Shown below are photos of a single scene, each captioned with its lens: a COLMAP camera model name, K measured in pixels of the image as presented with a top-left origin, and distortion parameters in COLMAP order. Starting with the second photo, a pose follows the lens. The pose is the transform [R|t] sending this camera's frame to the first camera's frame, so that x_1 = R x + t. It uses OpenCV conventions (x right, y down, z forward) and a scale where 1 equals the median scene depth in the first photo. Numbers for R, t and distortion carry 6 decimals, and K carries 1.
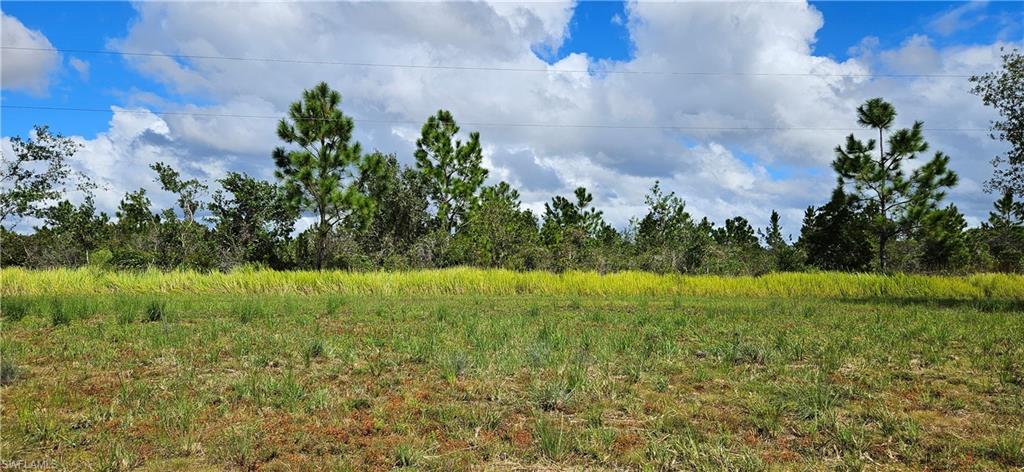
lens RADIAL K [[644.8, 0, 512.0], [0, 644.8, 236.0], [0, 0, 1]] dist [0.001273, -0.000338]
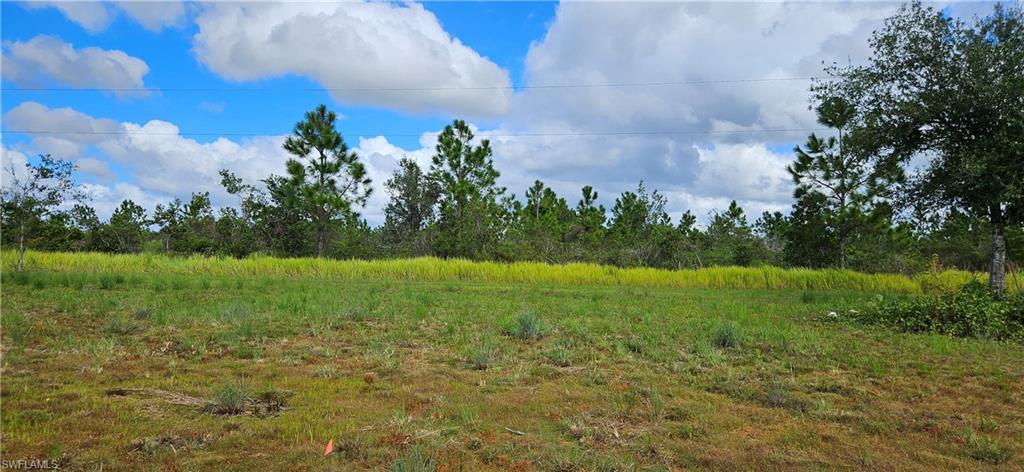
lens RADIAL K [[639.9, 0, 512.0], [0, 639.9, 236.0], [0, 0, 1]] dist [0.029695, 0.000583]
pose [[0.975109, 0.010233, -0.221491, 0.273611], [-0.007497, 0.999885, 0.013189, -0.006101], [0.221601, -0.011200, 0.975073, -0.091956]]
